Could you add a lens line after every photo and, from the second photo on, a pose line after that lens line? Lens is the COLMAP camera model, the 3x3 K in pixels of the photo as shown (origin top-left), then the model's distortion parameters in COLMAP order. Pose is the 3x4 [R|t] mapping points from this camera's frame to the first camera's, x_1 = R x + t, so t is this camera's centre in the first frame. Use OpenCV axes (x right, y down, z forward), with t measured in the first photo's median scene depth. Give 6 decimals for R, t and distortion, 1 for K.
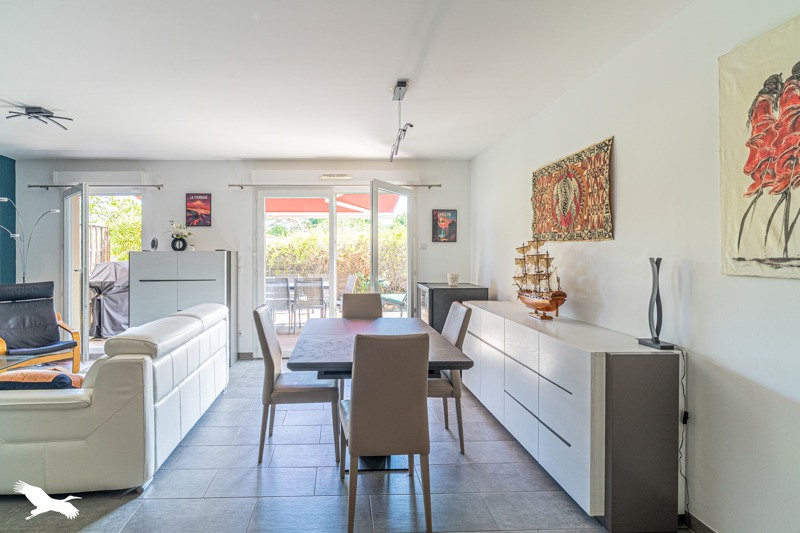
lens RADIAL K [[371.6, 0, 362.0], [0, 371.6, 255.4], [0, 0, 1]] dist [-0.006131, 0.003127]
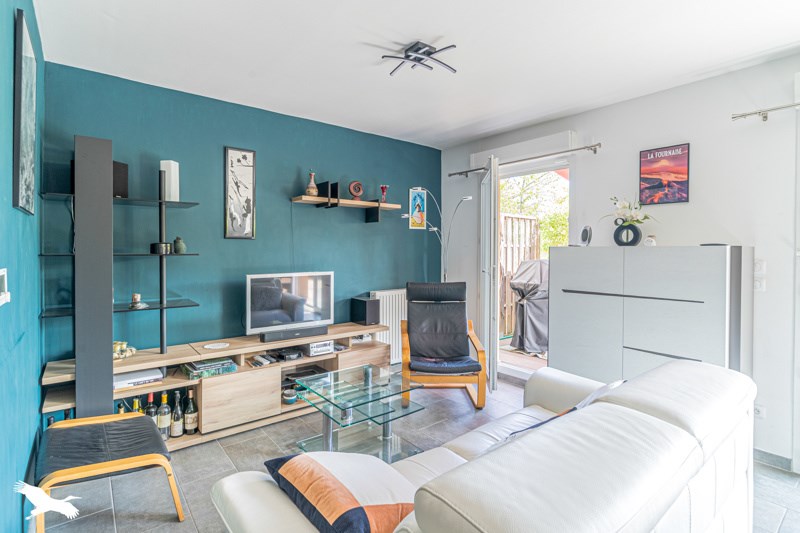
lens RADIAL K [[371.6, 0, 378.2], [0, 371.6, 249.8], [0, 0, 1]] dist [-0.006131, 0.003127]
pose [[0.503723, 0.005791, -0.863846, -0.189485], [-0.010864, 0.999941, 0.000369, -0.001723], [0.863797, 0.009199, 0.503756, 0.374219]]
